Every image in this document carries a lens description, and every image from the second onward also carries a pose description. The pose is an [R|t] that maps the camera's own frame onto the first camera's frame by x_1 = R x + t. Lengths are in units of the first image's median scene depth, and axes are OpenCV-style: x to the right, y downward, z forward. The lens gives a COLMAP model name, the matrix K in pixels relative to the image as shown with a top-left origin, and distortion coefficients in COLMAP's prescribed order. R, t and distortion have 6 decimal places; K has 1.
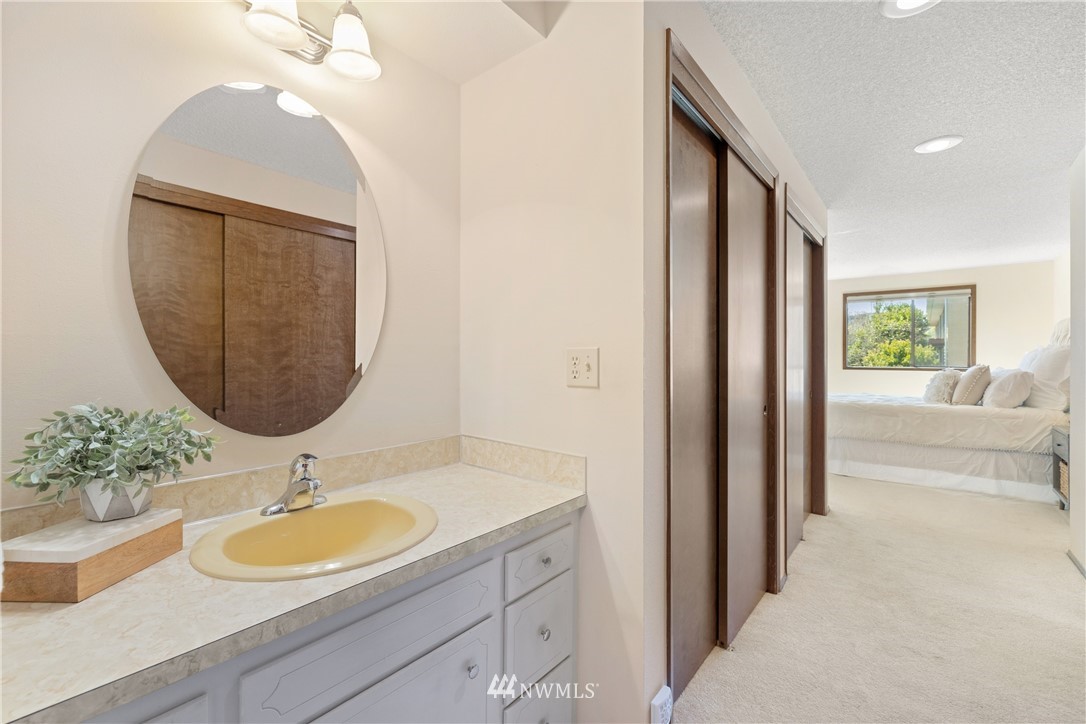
lens RADIAL K [[454.5, 0, 542.4], [0, 454.5, 353.7], [0, 0, 1]] dist [-0.003945, 0.000042]
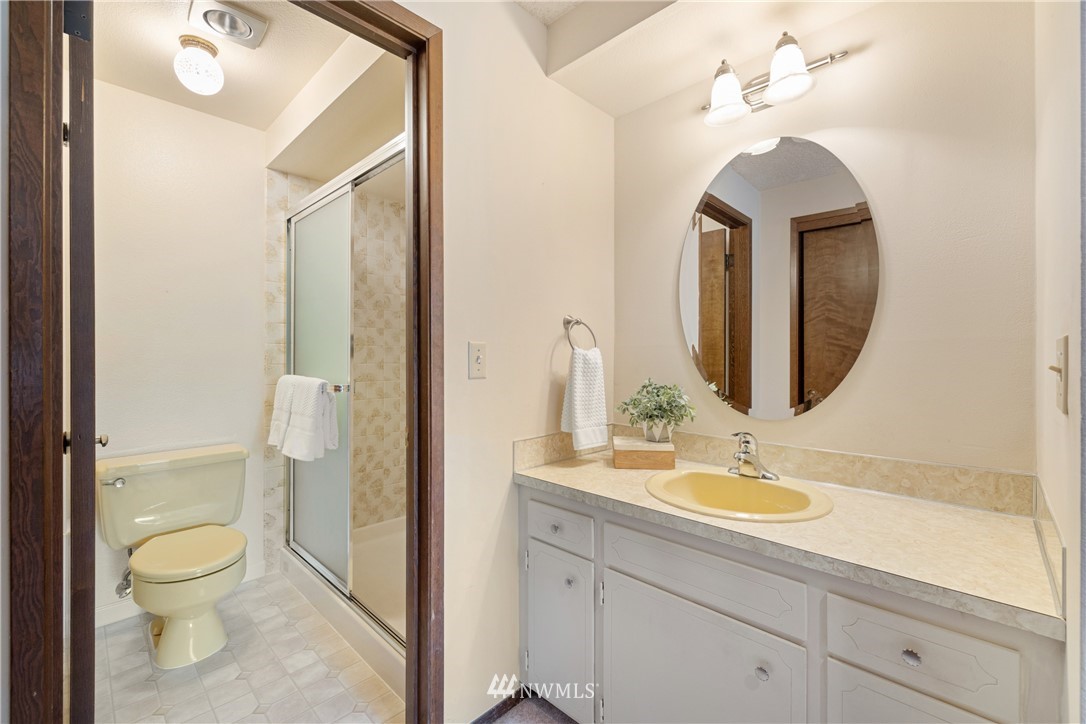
lens RADIAL K [[454.5, 0, 542.4], [0, 454.5, 353.7], [0, 0, 1]] dist [-0.003945, 0.000042]
pose [[-0.074888, -0.007393, -0.997165, 0.701459], [0.006857, 0.999945, -0.007929, 0.008652], [0.997168, -0.007431, -0.074834, 0.487872]]
